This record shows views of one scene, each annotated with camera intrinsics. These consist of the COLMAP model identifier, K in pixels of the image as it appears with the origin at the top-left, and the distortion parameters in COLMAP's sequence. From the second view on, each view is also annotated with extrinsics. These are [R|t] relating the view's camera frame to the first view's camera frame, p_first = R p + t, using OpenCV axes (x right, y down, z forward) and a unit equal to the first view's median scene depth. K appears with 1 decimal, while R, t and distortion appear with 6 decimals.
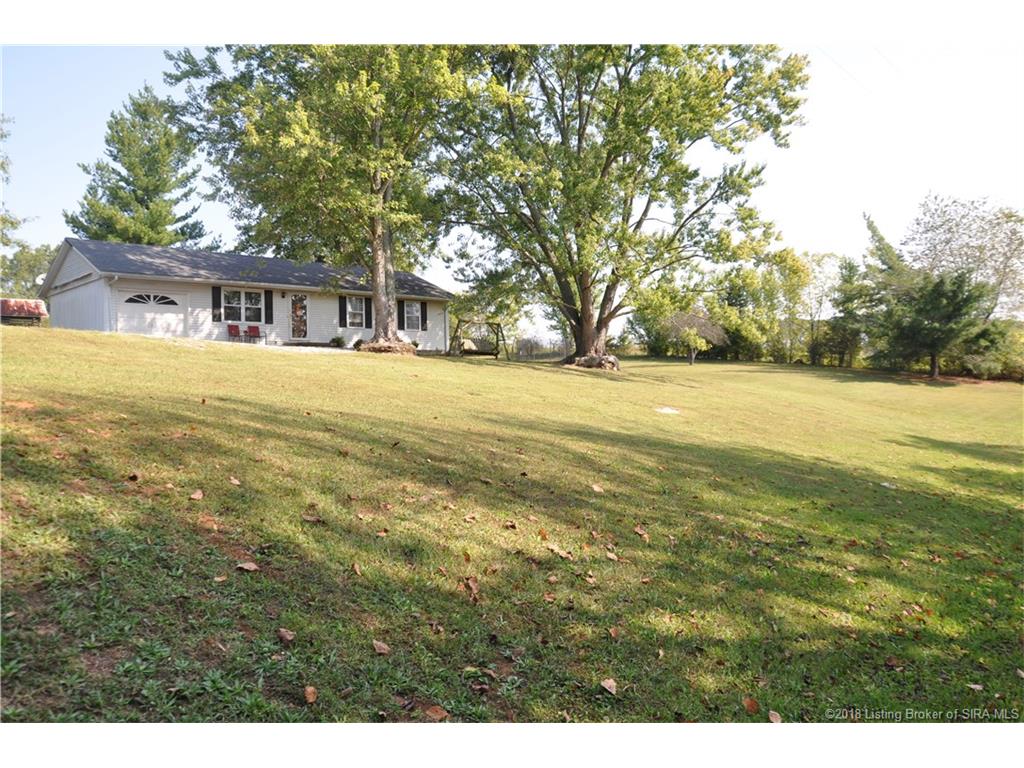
lens RADIAL K [[801.2, 0, 511.1], [0, 801.2, 382.7], [0, 0, 1]] dist [-0.108489, 0.000554]
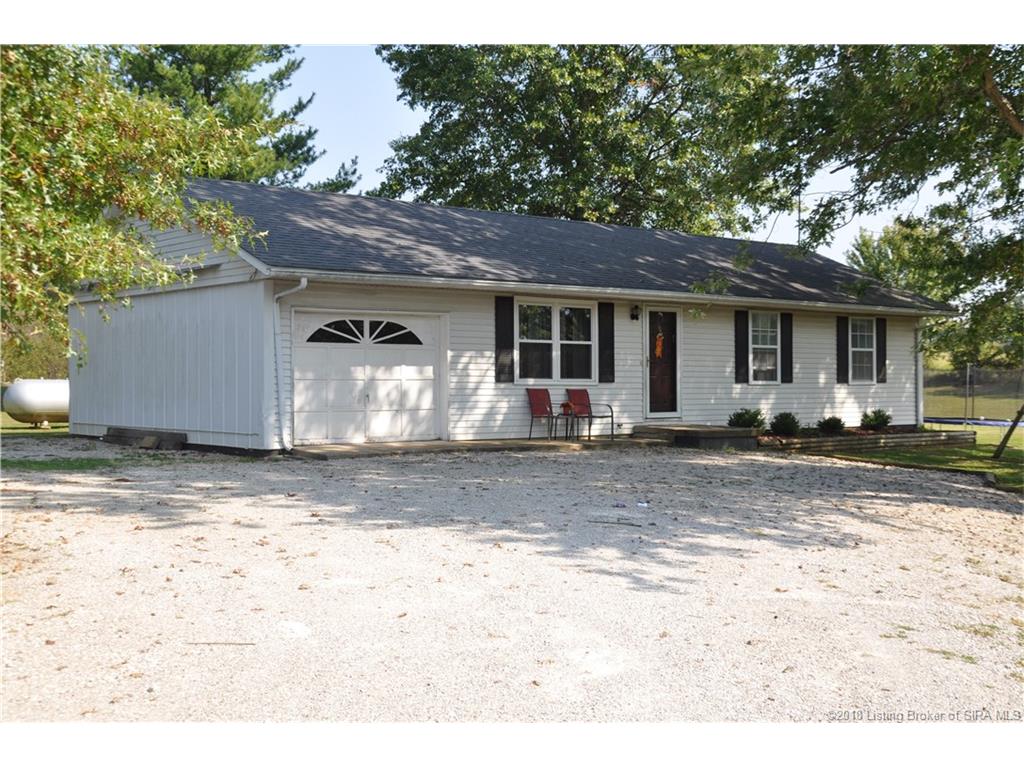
lens RADIAL K [[1266.7, 0, 511.9], [0, 1266.7, 384.3], [0, 0, 1]] dist [0.013923, 0.000000]
pose [[0.995944, 0.013336, -0.088976, -0.303129], [-0.013260, 0.999911, 0.001445, -0.075549], [0.088987, -0.000259, 0.996033, 0.334386]]
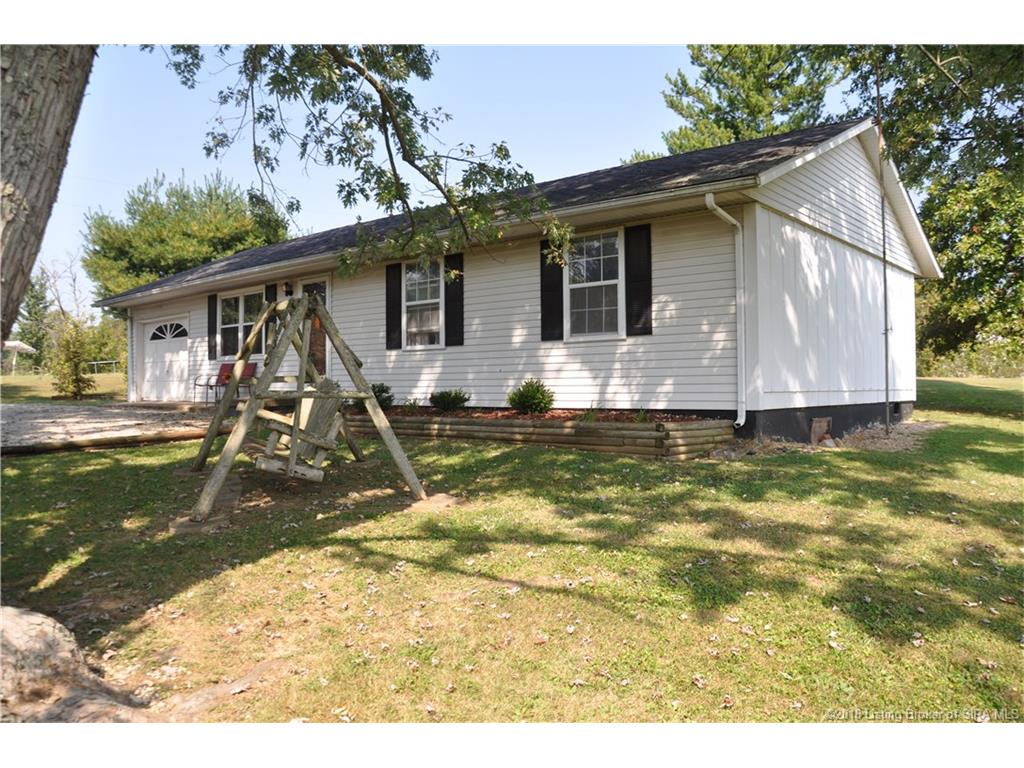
lens RADIAL K [[801.2, 0, 511.3], [0, 801.2, 386.9], [0, 0, 1]] dist [-0.108489, 0.000554]
pose [[0.076869, 0.007769, -0.997011, 0.176608], [0.002761, 0.999964, 0.008005, -0.061032], [0.997037, -0.003368, 0.076845, 1.133735]]
